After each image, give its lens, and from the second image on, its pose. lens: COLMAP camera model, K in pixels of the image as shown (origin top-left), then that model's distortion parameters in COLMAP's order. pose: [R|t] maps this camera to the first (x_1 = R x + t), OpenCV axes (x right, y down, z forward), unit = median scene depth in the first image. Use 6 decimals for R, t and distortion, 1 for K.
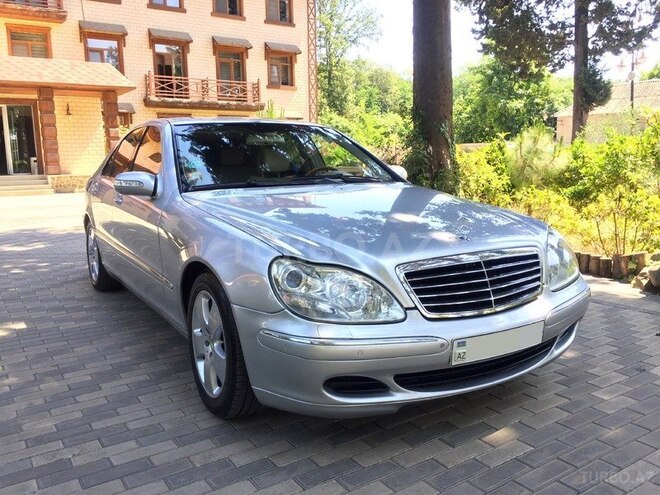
lens RADIAL K [[597.4, 0, 330.0], [0, 597.4, 247.5], [0, 0, 1]] dist [-0.061762, 0.584435]
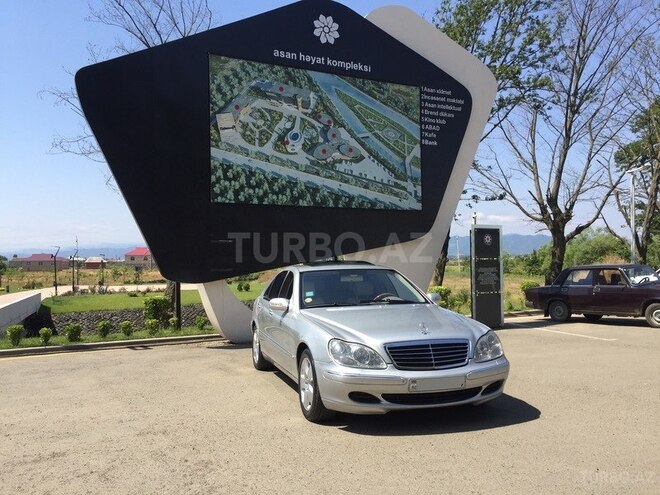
lens RADIAL K [[597.4, 0, 330.0], [0, 597.4, 247.5], [0, 0, 1]] dist [-0.061762, 0.584435]
pose [[0.967463, -0.008403, -0.252871, 0.449612], [-0.039985, 0.981811, -0.185604, 0.092309], [0.249831, 0.189676, 0.949530, -1.148718]]
